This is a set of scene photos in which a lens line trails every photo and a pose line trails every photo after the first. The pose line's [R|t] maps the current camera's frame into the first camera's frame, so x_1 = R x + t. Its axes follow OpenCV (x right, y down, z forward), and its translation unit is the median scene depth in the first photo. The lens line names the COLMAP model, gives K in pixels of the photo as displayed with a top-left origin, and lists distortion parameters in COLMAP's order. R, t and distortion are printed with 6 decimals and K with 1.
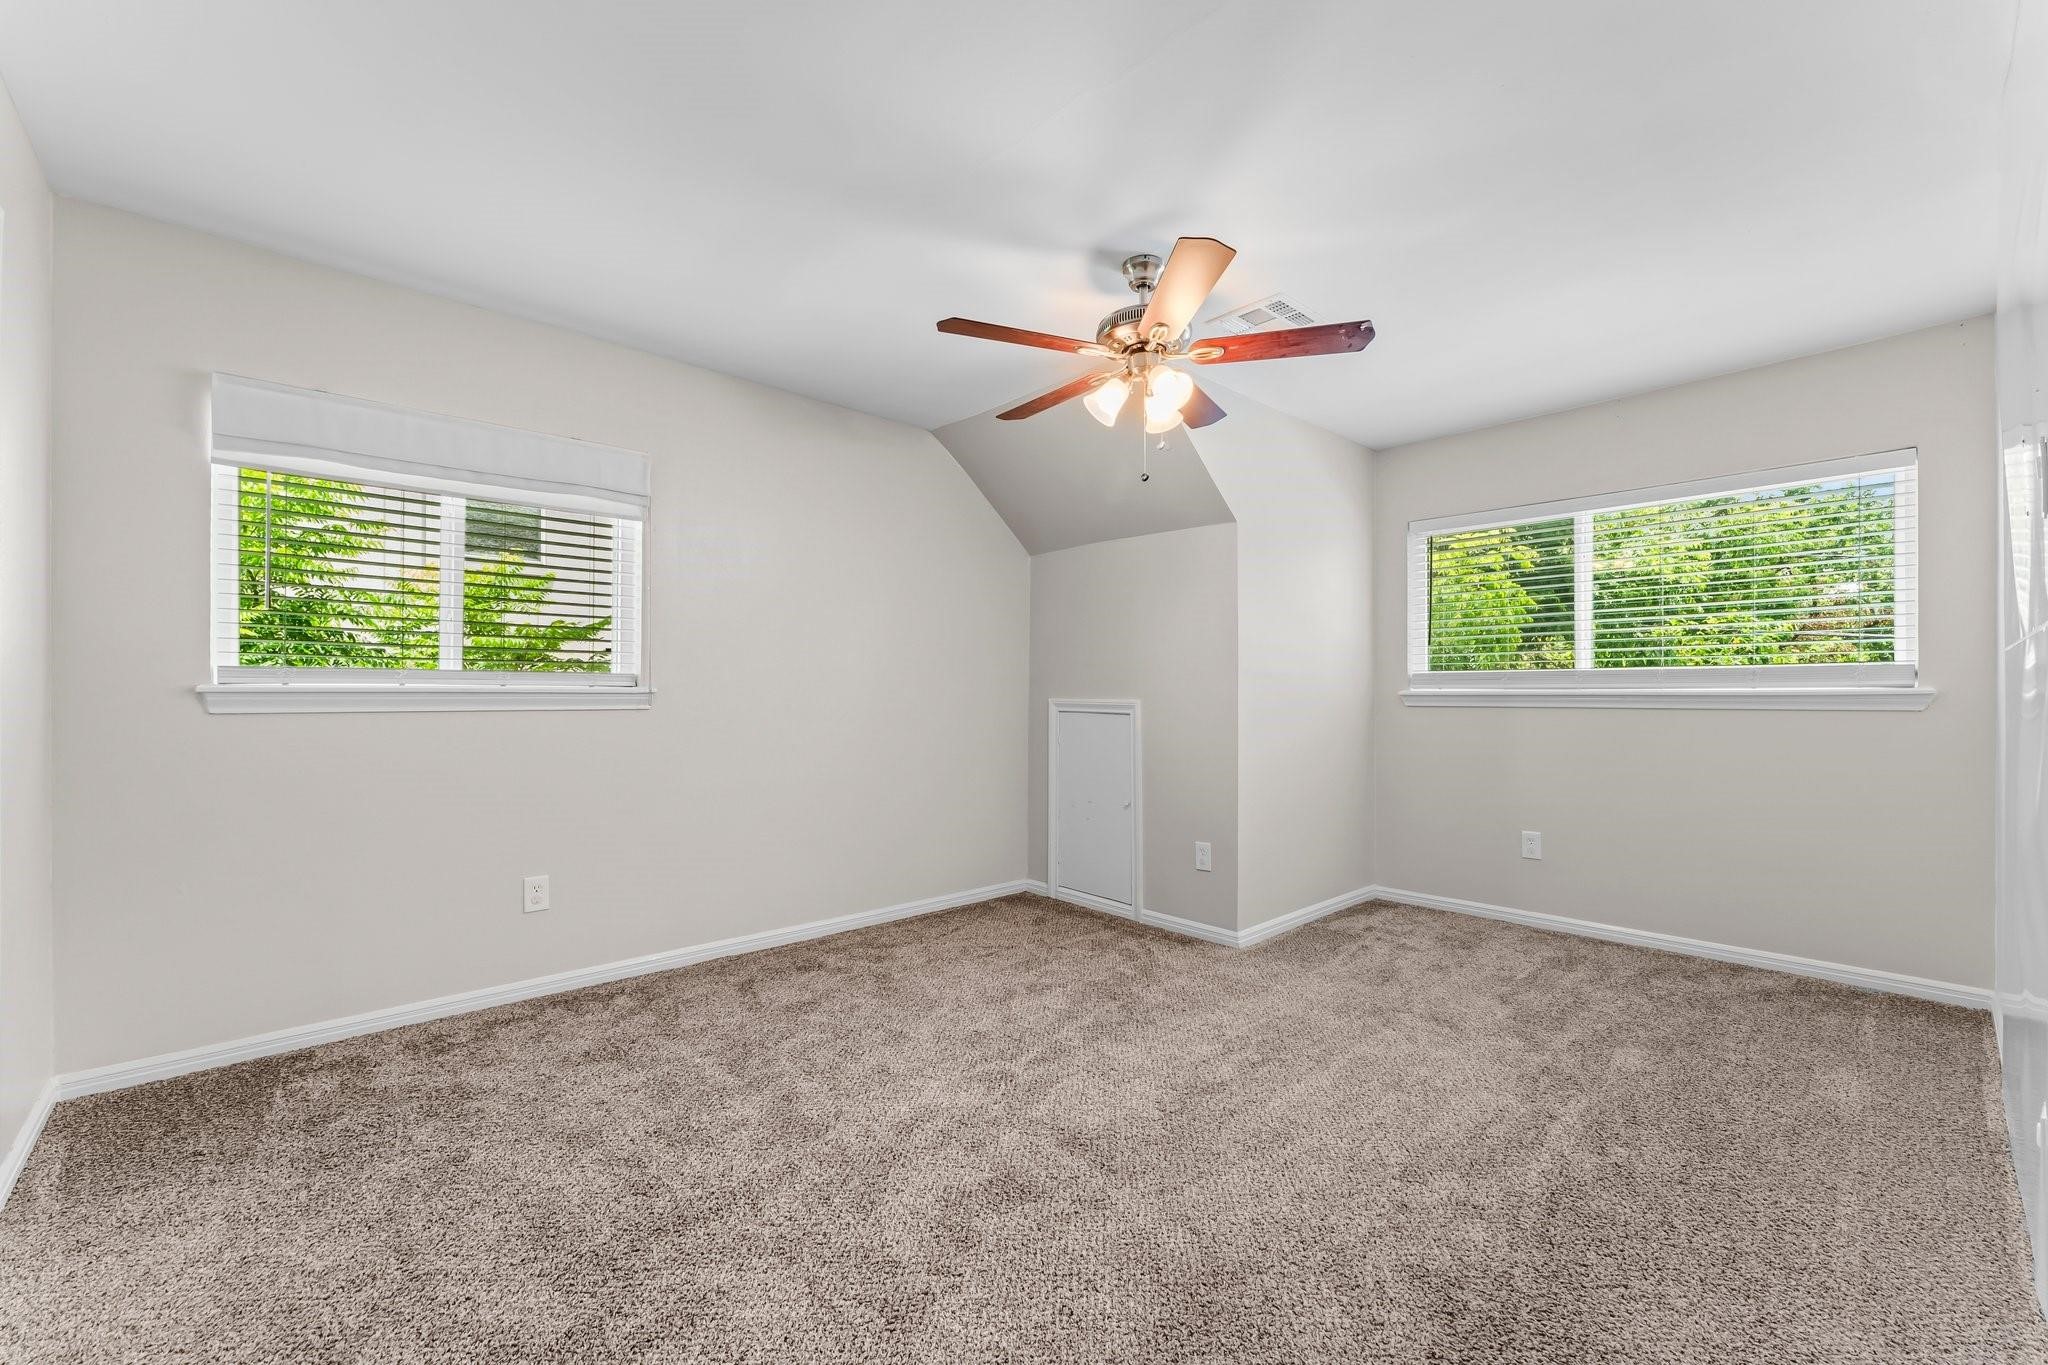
lens RADIAL K [[824.6, 0, 1014.8], [0, 824.6, 688.7], [0, 0, 1]] dist [0.001672, -0.001182]
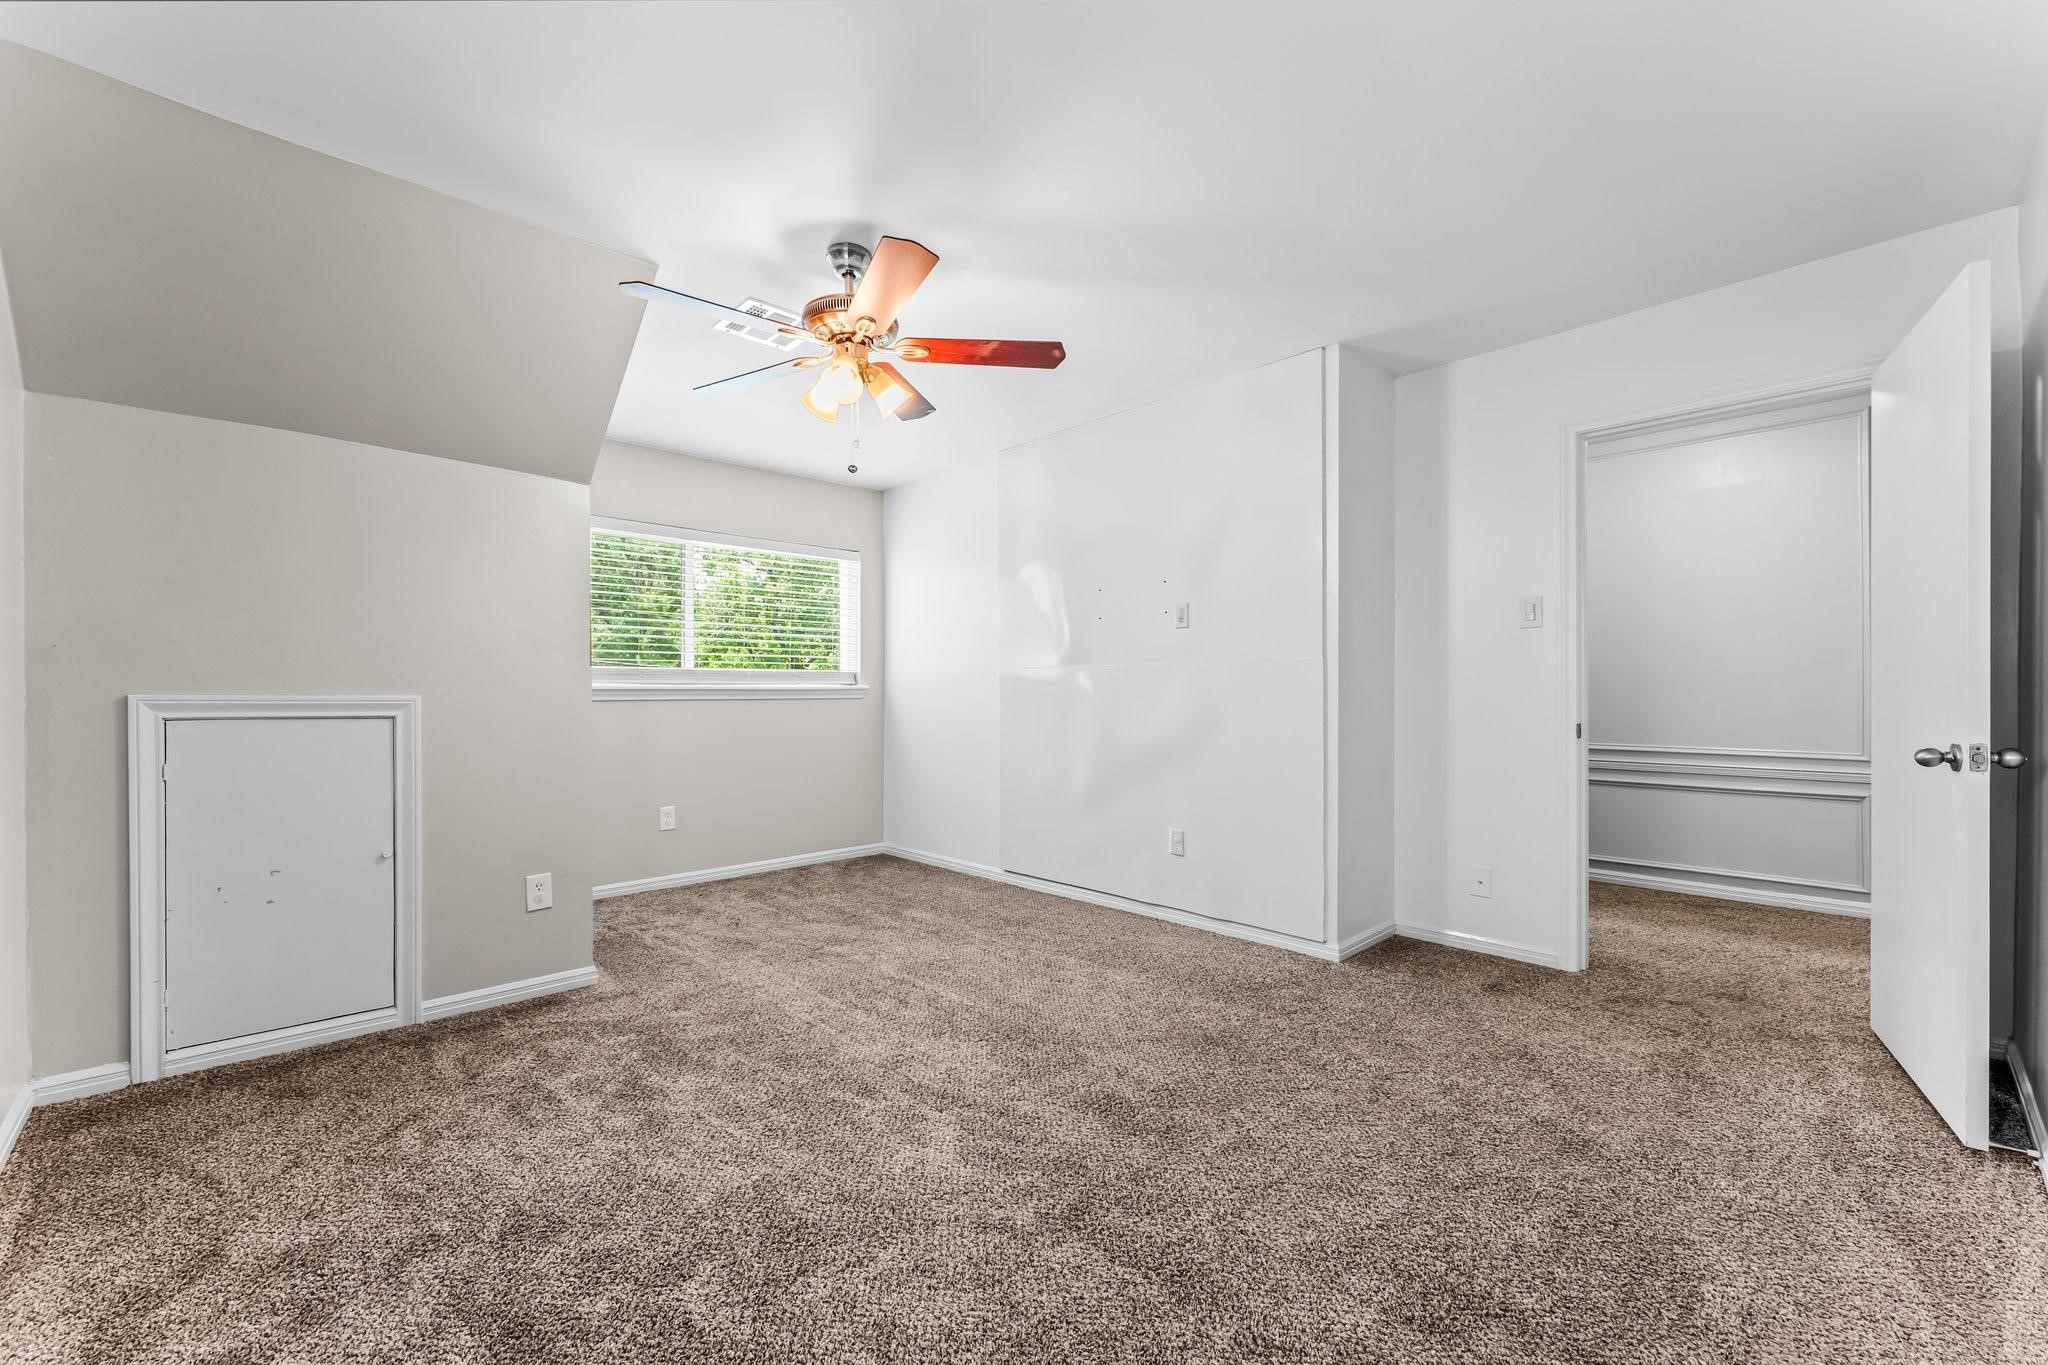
lens RADIAL K [[824.6, 0, 1014.5], [0, 824.6, 689.8], [0, 0, 1]] dist [0.001672, -0.001182]
pose [[-0.016822, 0.001644, 0.999857, -0.637115], [-0.005753, 0.999982, -0.001741, 0.009032], [-0.999842, -0.005782, -0.016812, 0.621362]]
